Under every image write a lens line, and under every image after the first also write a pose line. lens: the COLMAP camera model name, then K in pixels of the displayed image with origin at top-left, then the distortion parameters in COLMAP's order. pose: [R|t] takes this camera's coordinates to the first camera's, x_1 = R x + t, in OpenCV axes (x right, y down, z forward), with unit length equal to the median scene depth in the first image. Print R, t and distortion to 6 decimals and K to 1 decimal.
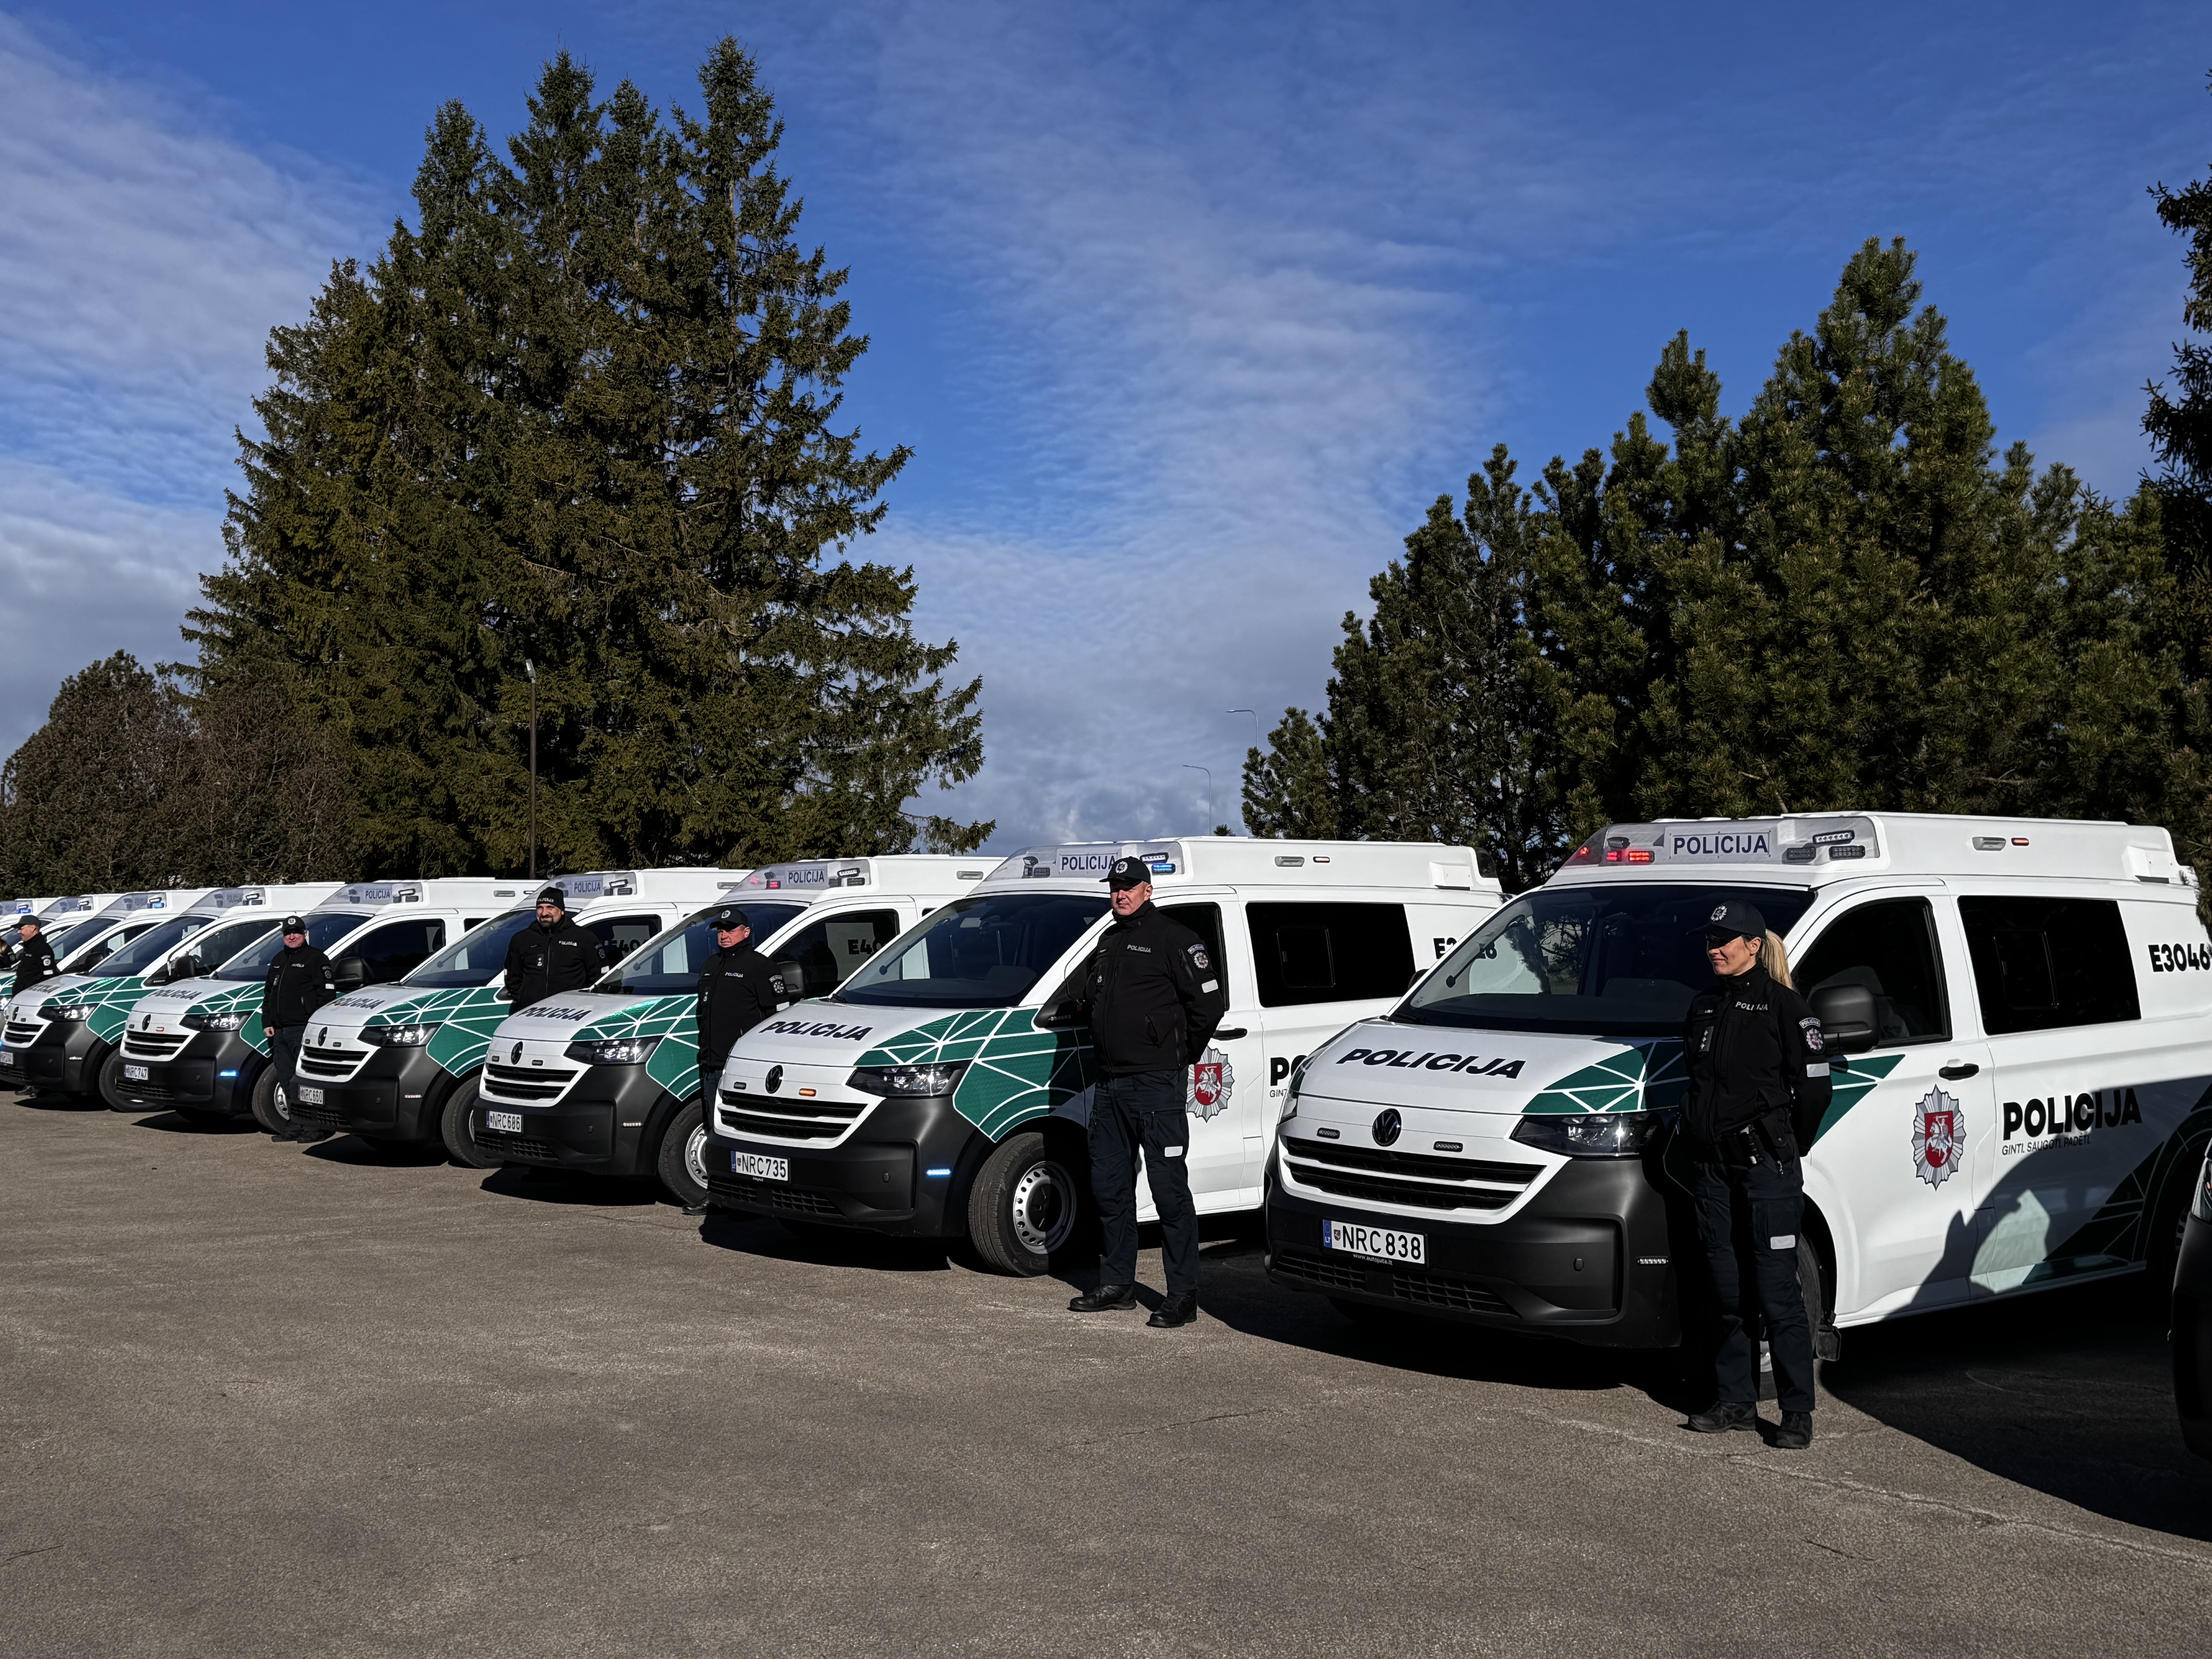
lens RADIAL K [[2368.6, 0, 1117.3], [0, 2368.6, 839.9], [0, 0, 1]] dist [0.086510, 0.000000]
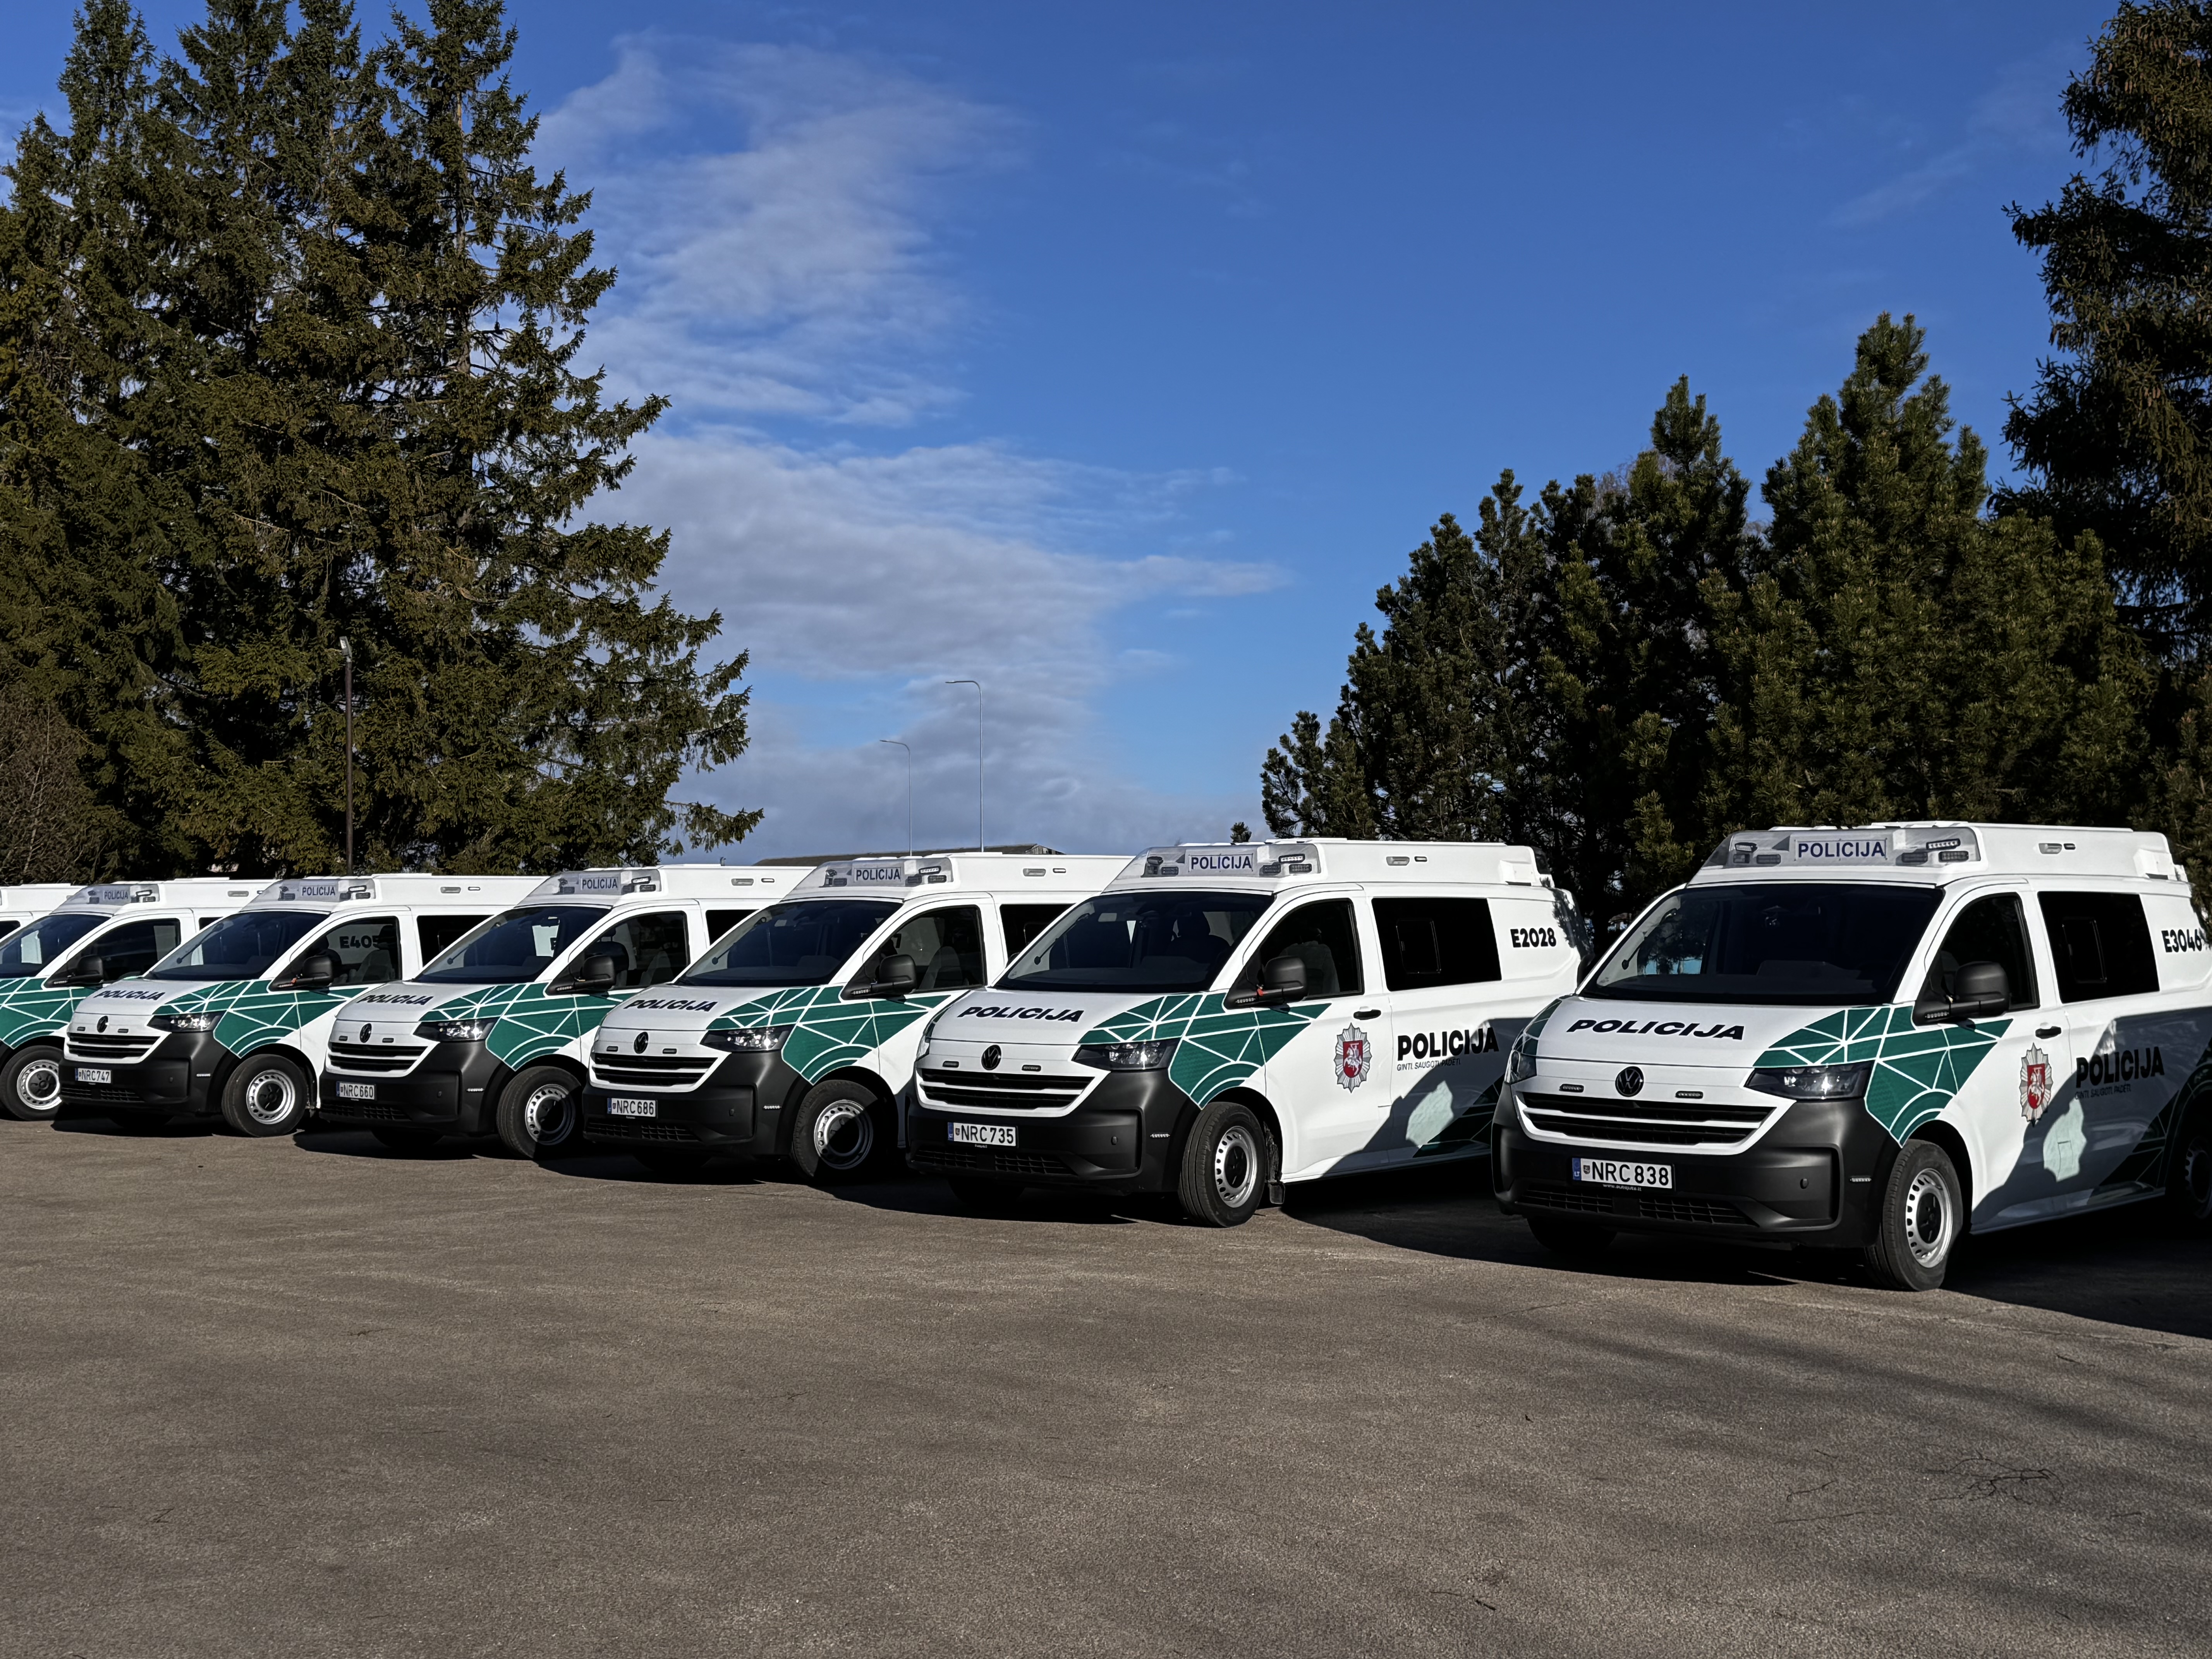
lens RADIAL K [[2736.8, 0, 1113.7], [0, 2736.8, 827.2], [0, 0, 1]] dist [0.089930, 0.000000]
pose [[0.990258, -0.000615, 0.139241, -0.183986], [0.000242, 0.999996, 0.002692, -0.007993], [-0.139243, -0.002632, 0.990255, -0.199197]]
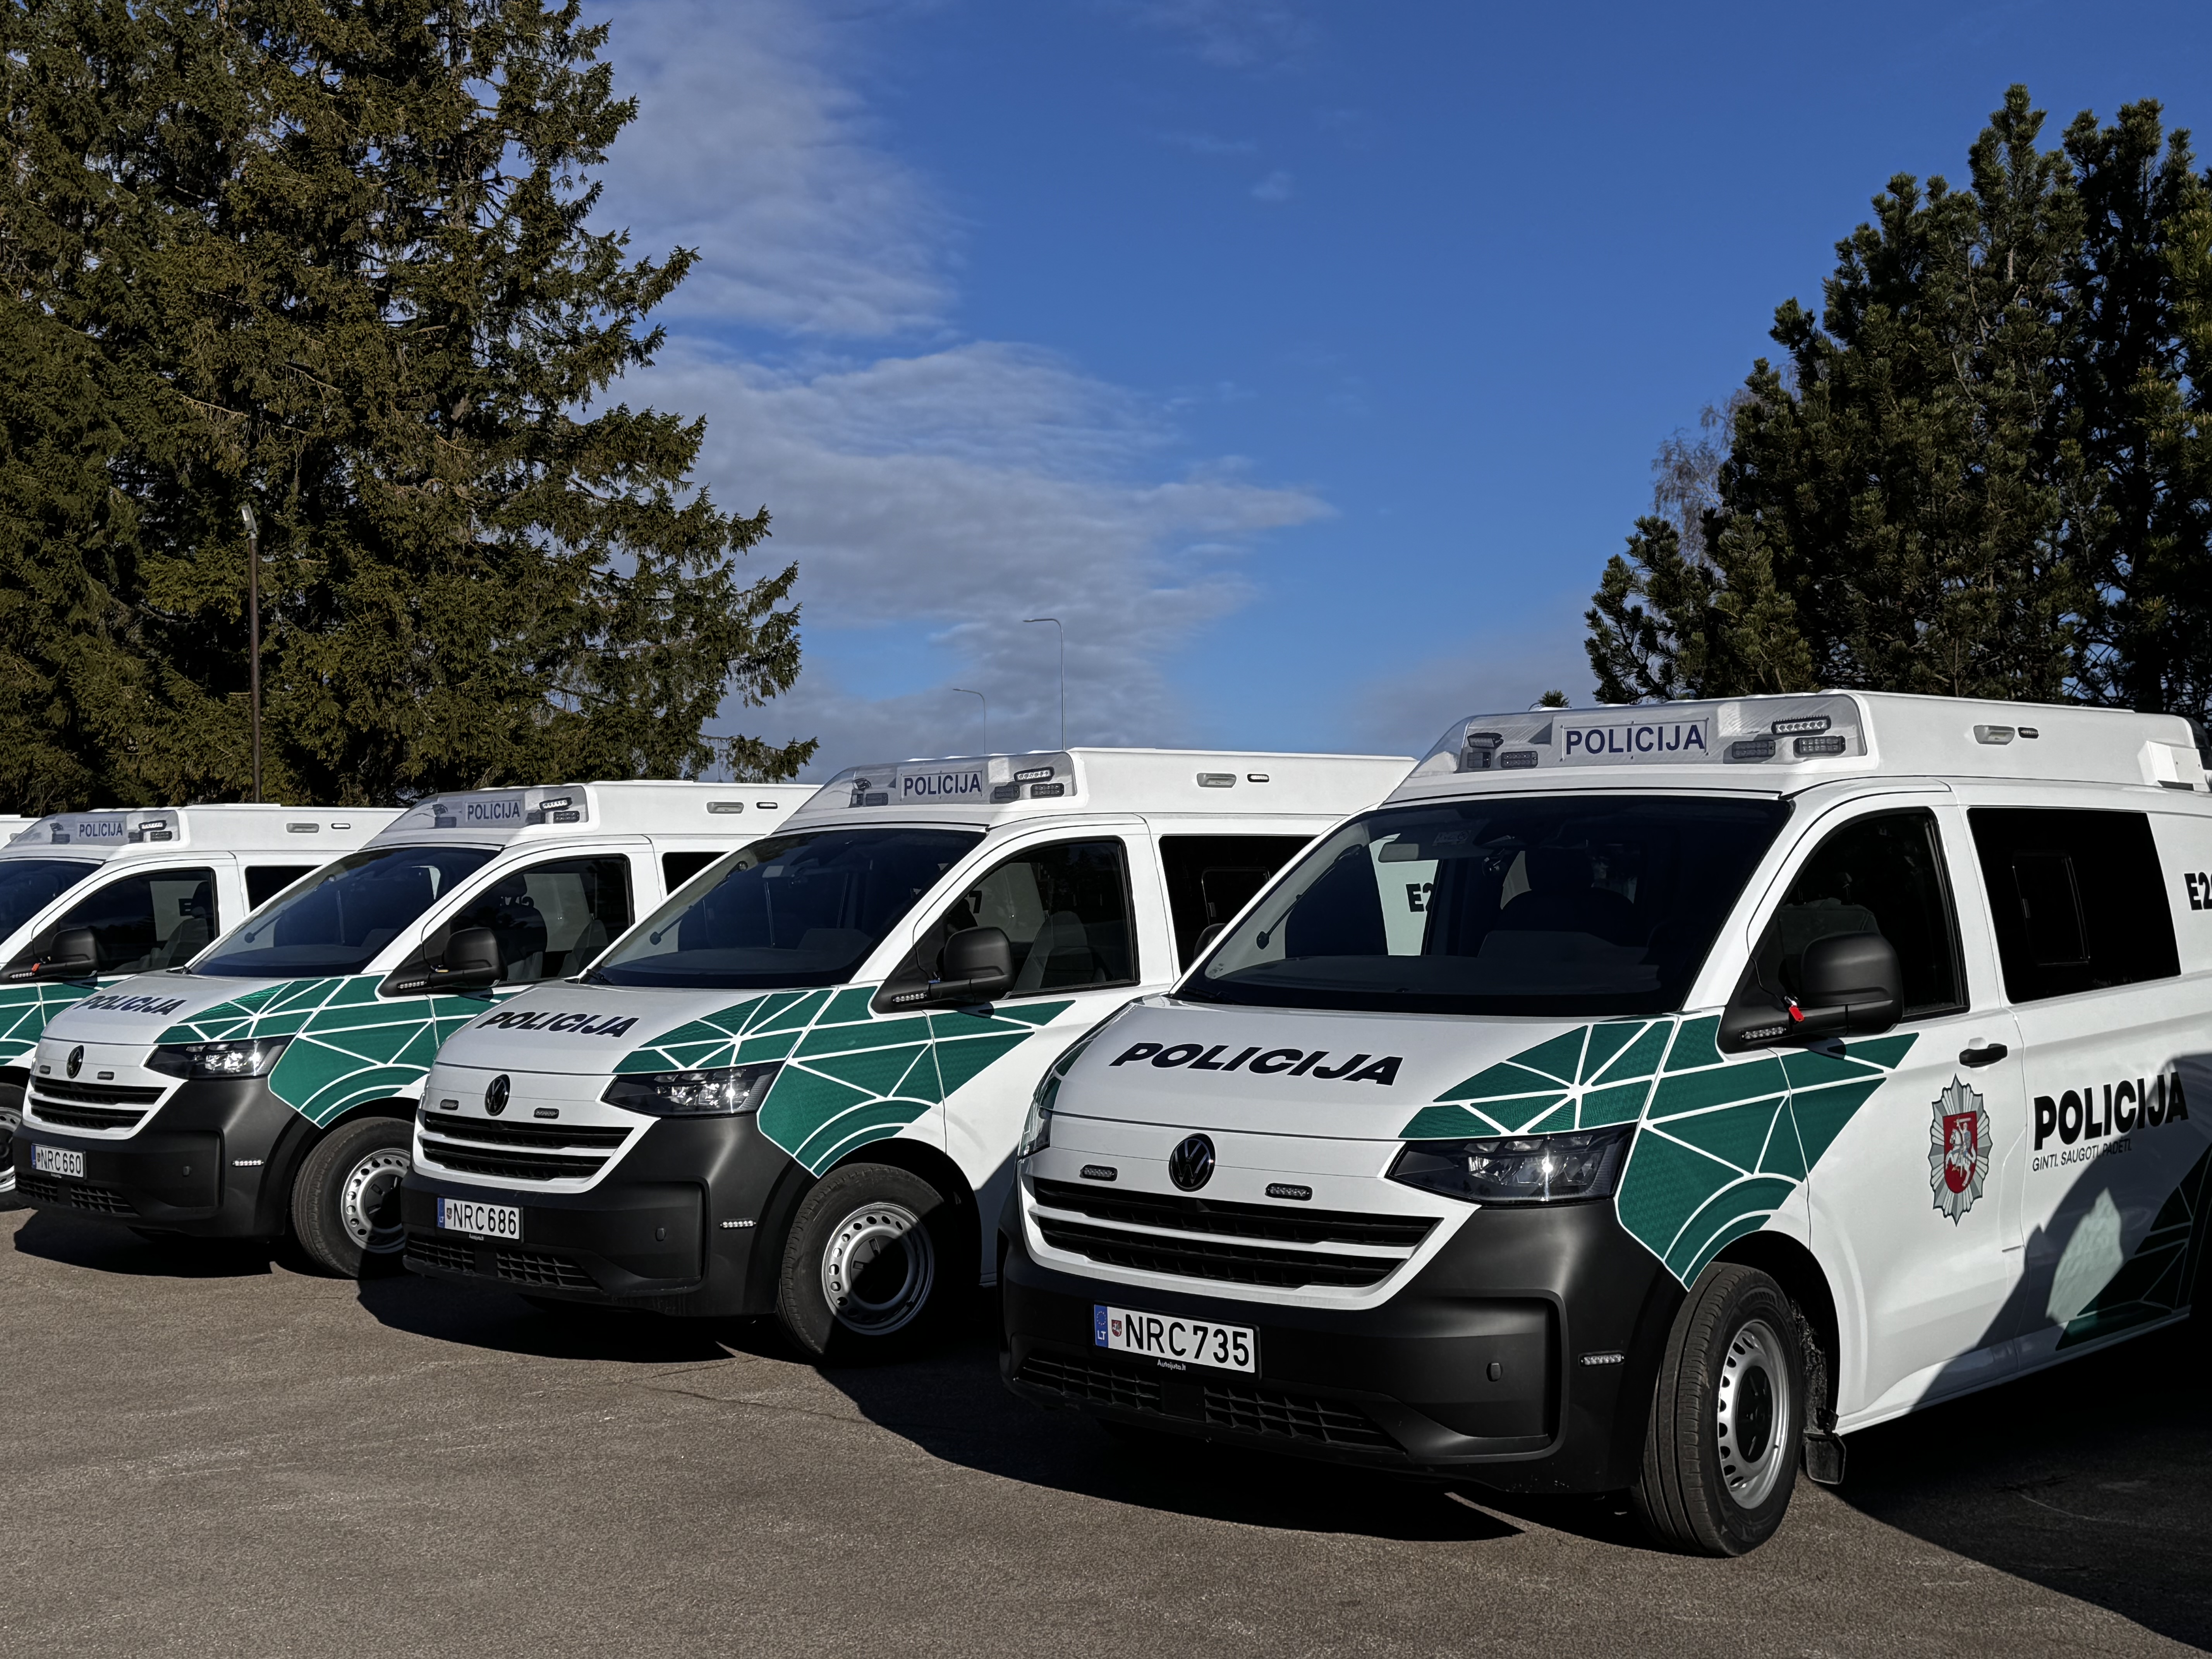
lens RADIAL K [[2736.8, 0, 1102.0], [0, 2736.8, 812.1], [0, 0, 1]] dist [0.089930, 0.000000]
pose [[0.994164, -0.007194, 0.107638, -0.154706], [0.005970, 0.999914, 0.011689, 0.013848], [-0.107713, -0.010978, 0.994121, 0.295291]]
